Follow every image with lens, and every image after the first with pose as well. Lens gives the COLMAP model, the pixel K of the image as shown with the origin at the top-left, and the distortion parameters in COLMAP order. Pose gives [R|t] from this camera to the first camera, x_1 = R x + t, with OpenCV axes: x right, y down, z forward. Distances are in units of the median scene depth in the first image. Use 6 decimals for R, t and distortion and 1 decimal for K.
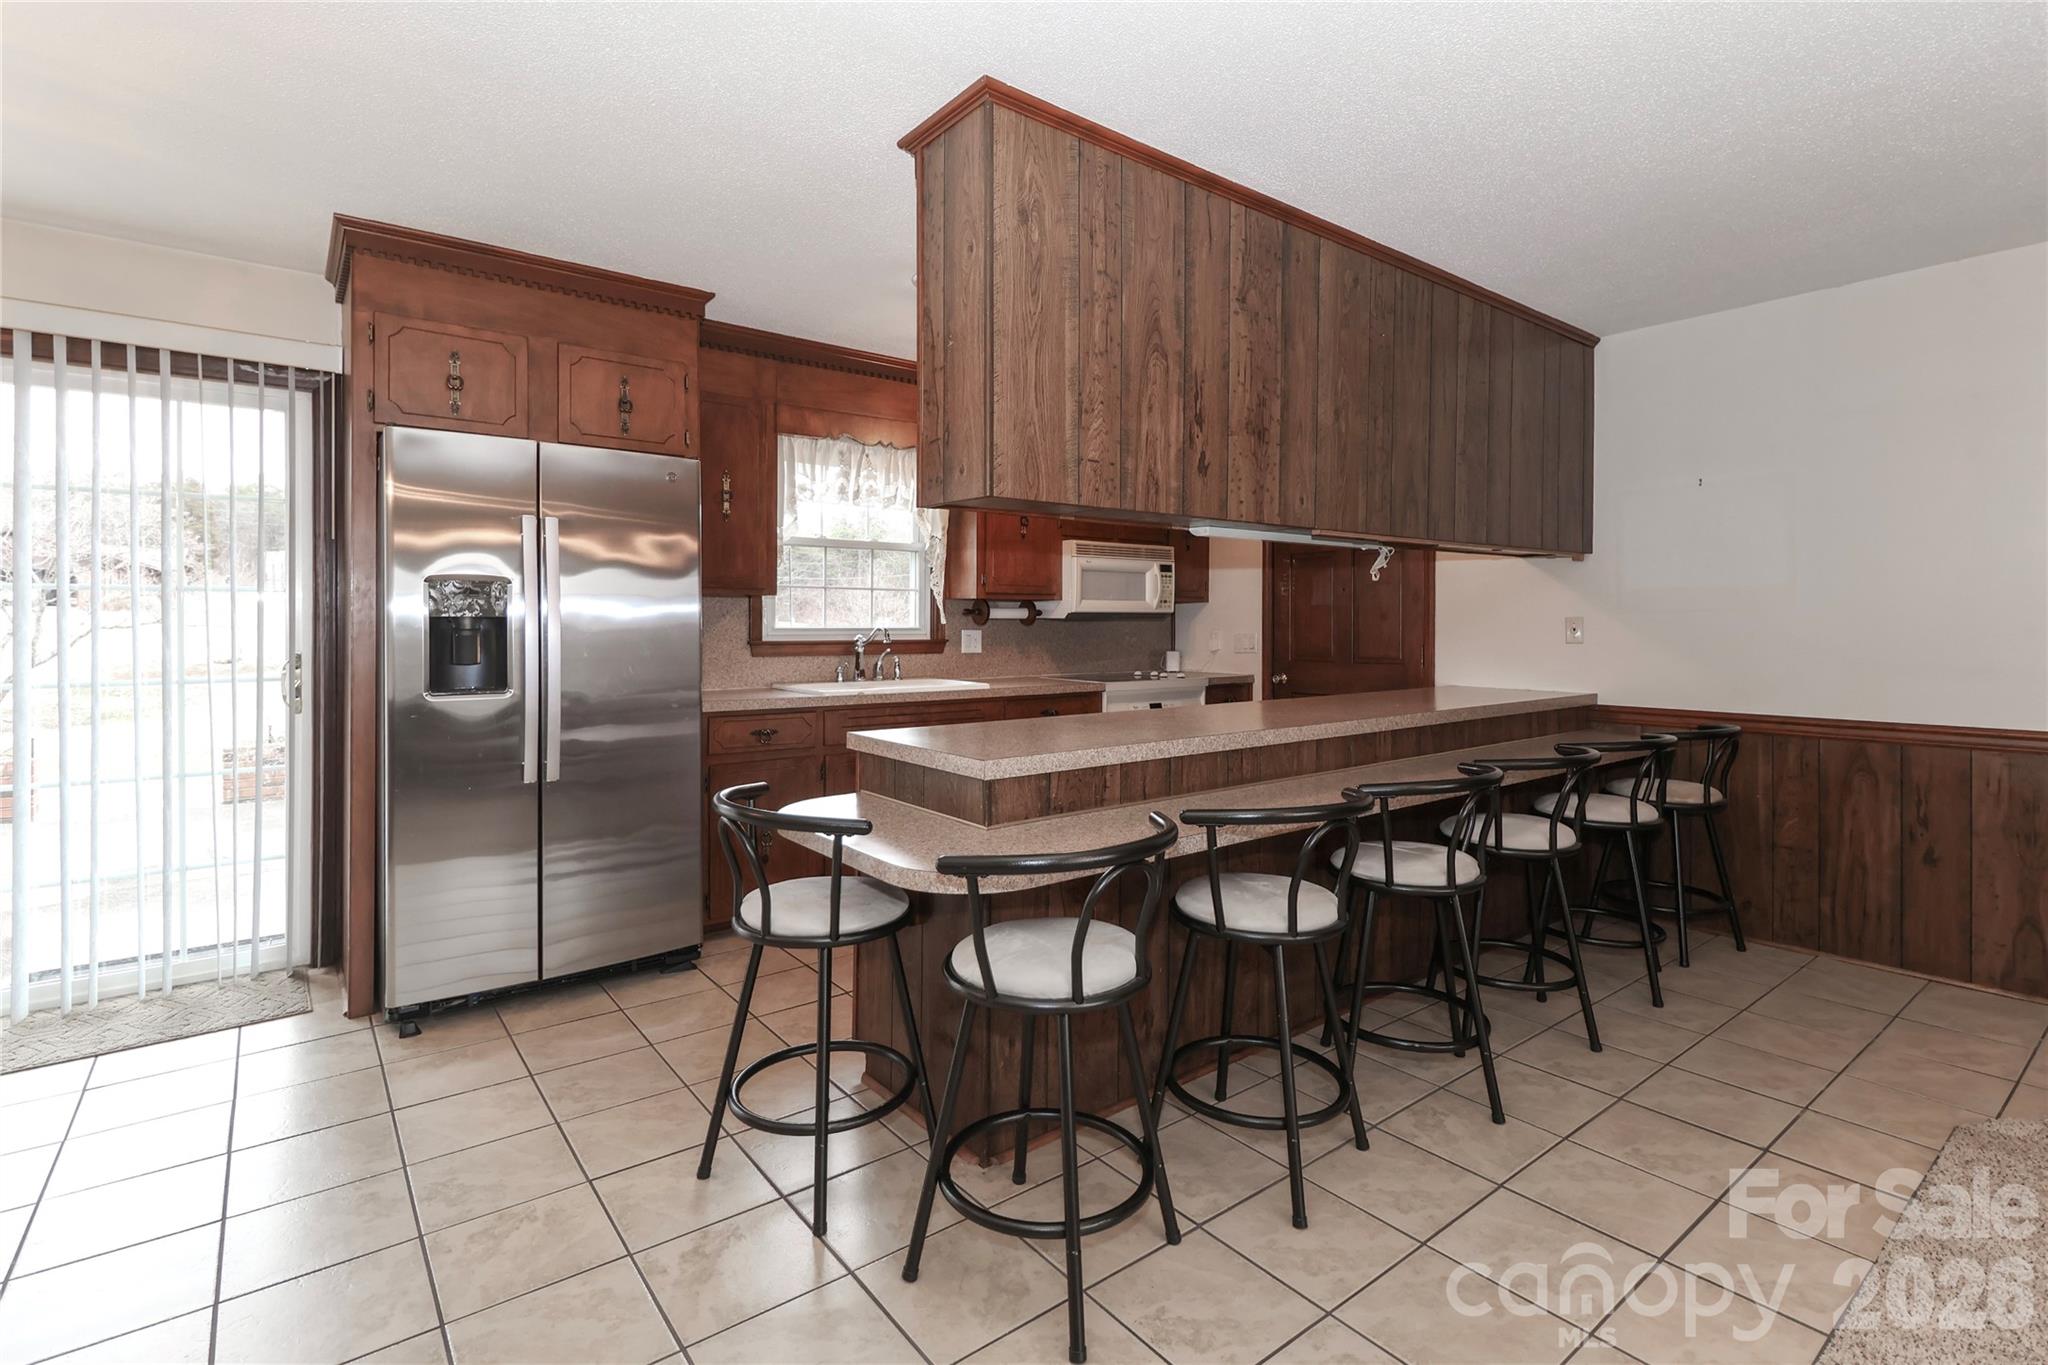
lens RADIAL K [[960.6, 0, 1037.4], [0, 960.6, 619.2], [0, 0, 1]] dist [0.000443, -0.000107]
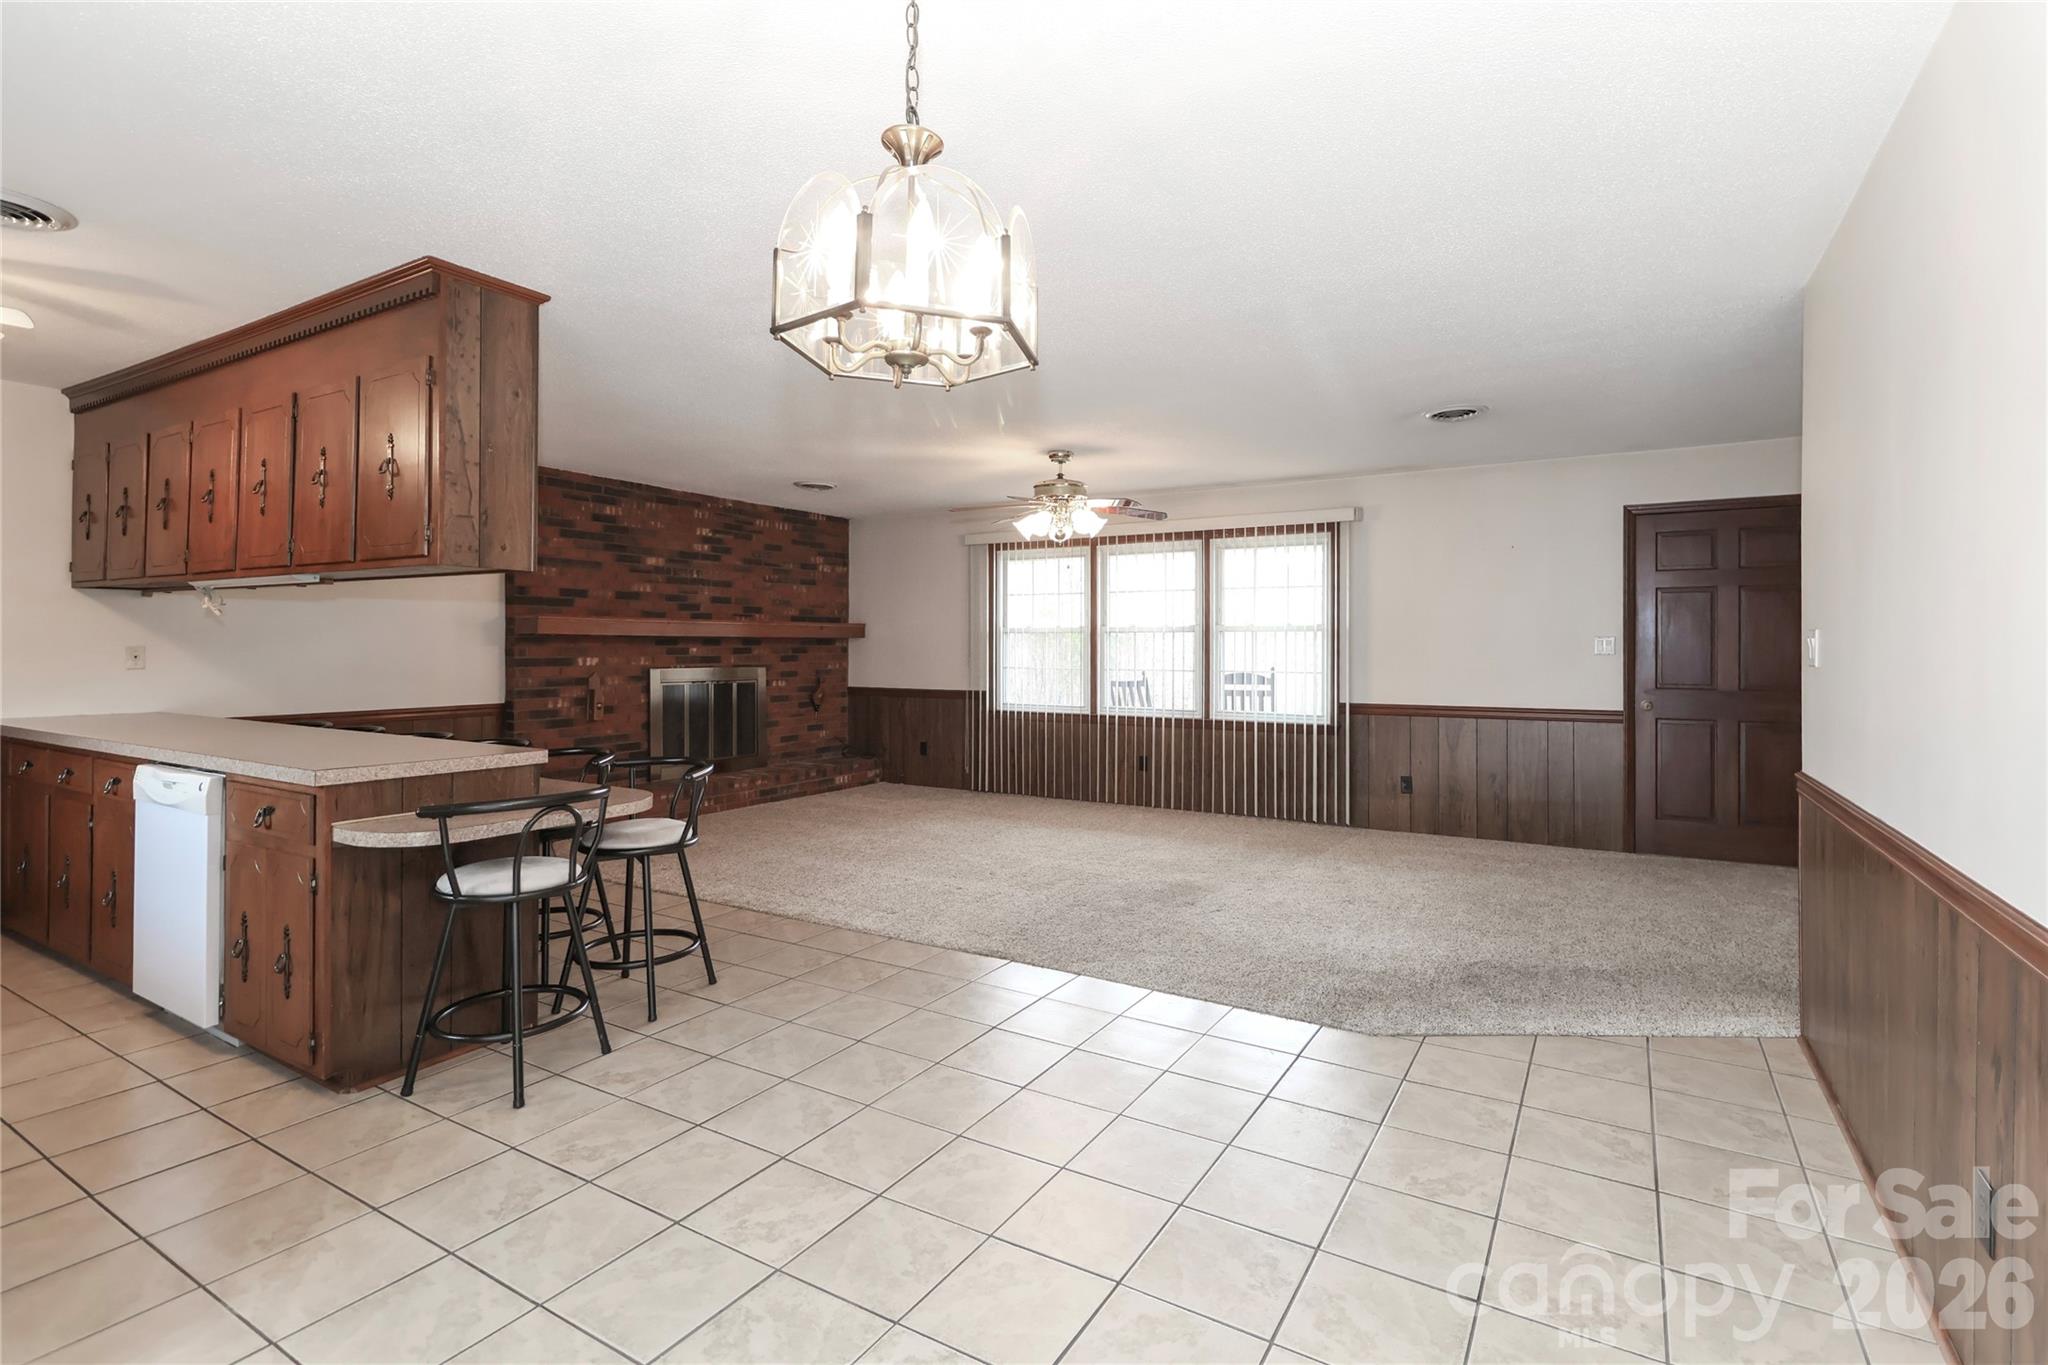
lens RADIAL K [[962.8, 0, 1059.3], [0, 962.8, 648.2], [0, 0, 1]] dist [0.002189, -0.000306]
pose [[-0.363349, -0.005884, 0.931634, -0.902065], [-0.008662, 0.999958, 0.002937, -0.012016], [-0.931613, -0.007002, -0.363385, 0.411998]]
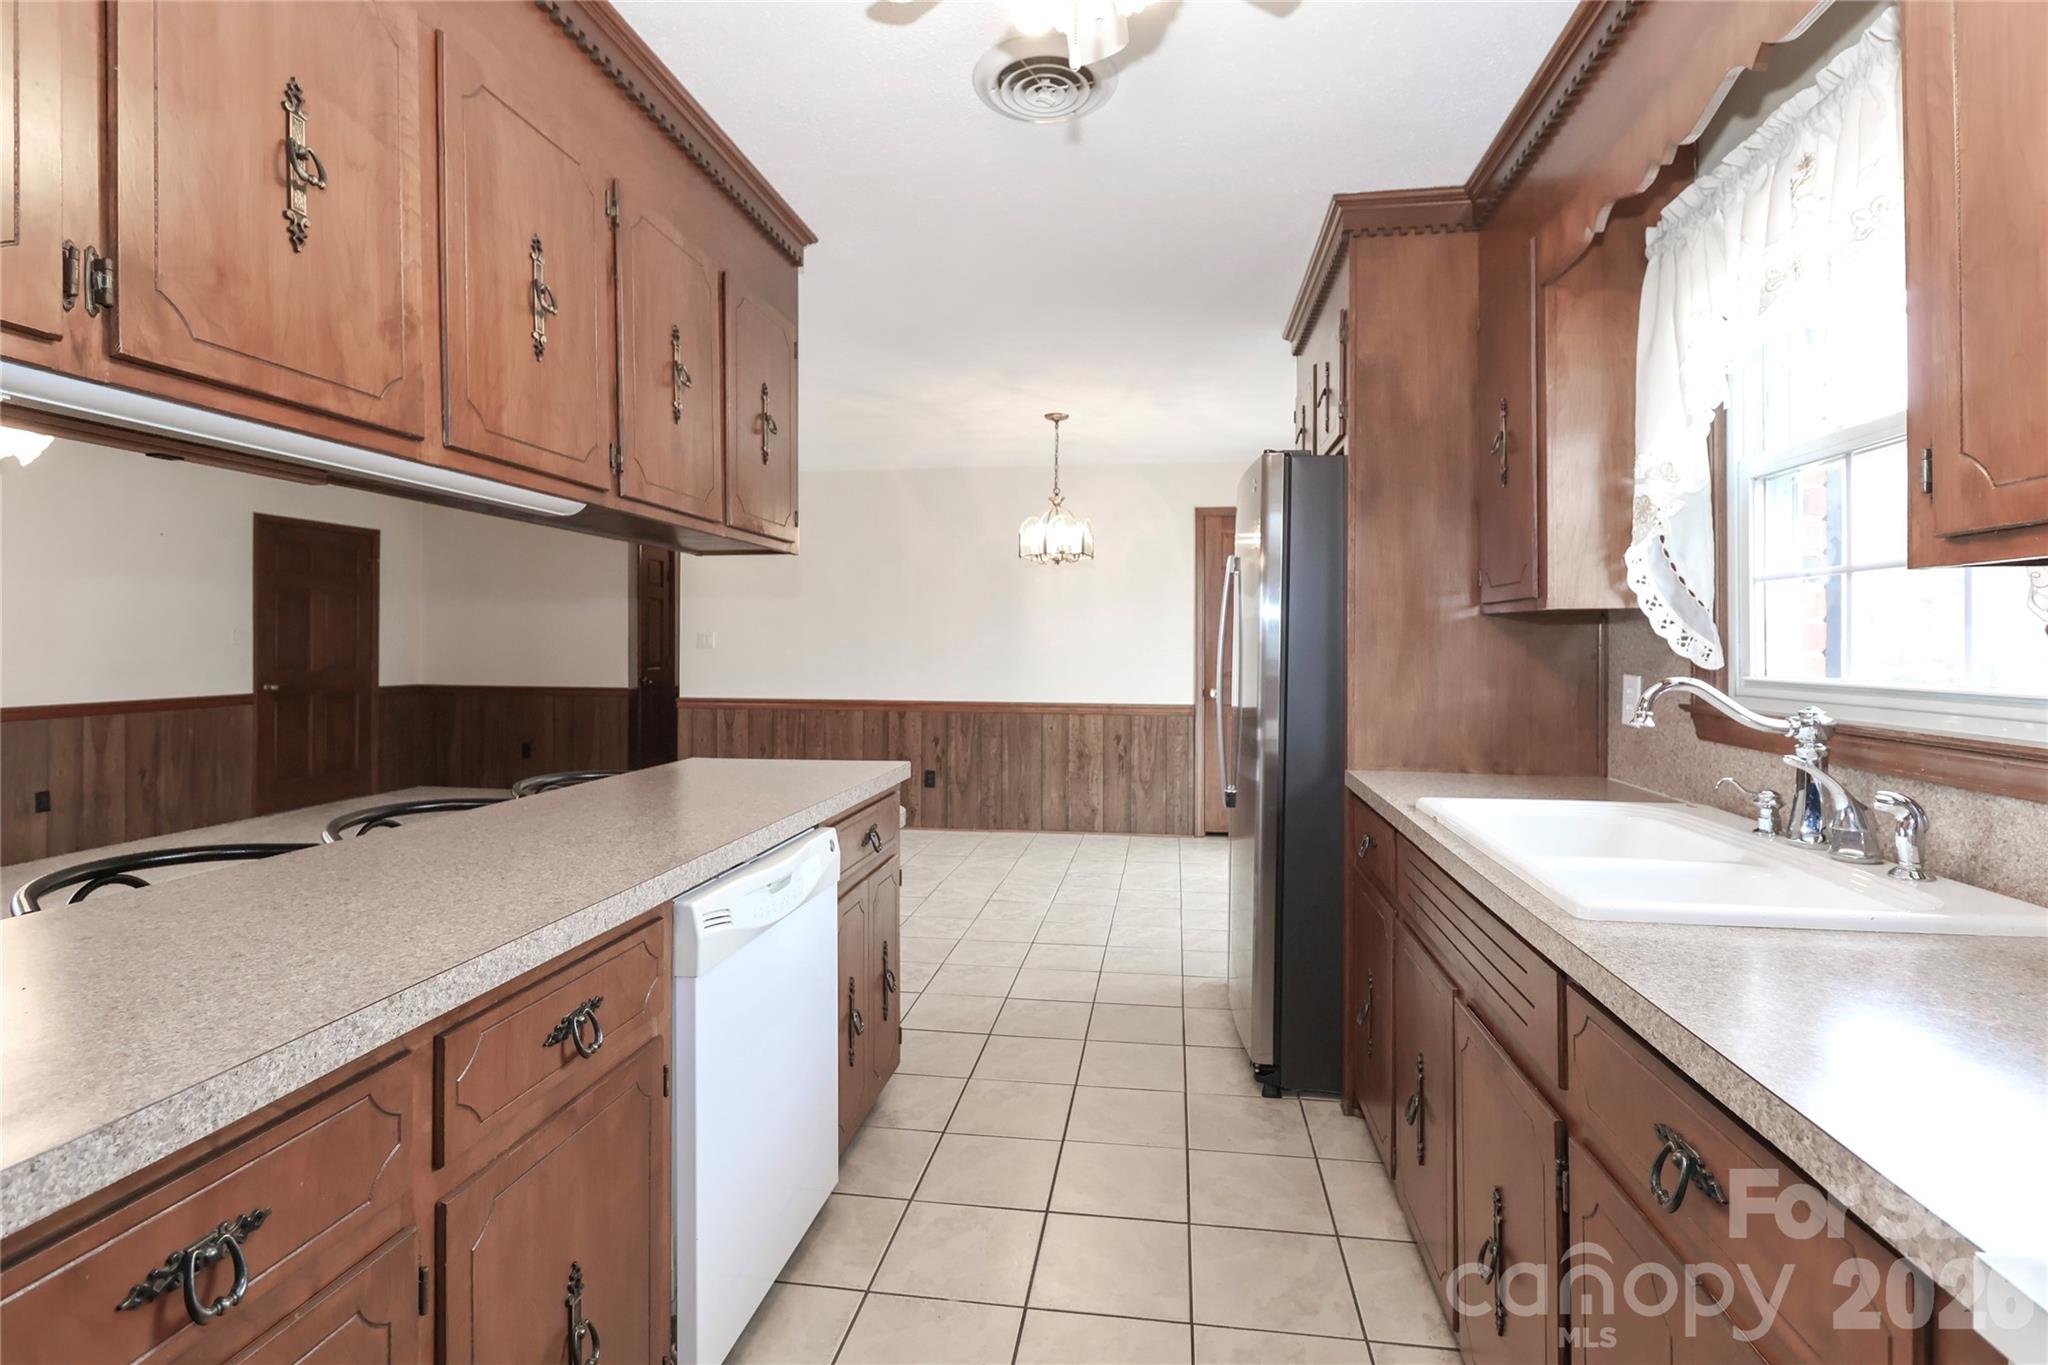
lens RADIAL K [[951.2, 0, 1036.5], [0, 951.2, 647.8], [0, 0, 1]] dist [0.018277, -0.013899]
pose [[-0.725482, -0.006092, -0.688215, 0.262983], [-0.005827, 0.999979, -0.002709, -0.002031], [0.688217, 0.002045, -0.725502, 1.176303]]
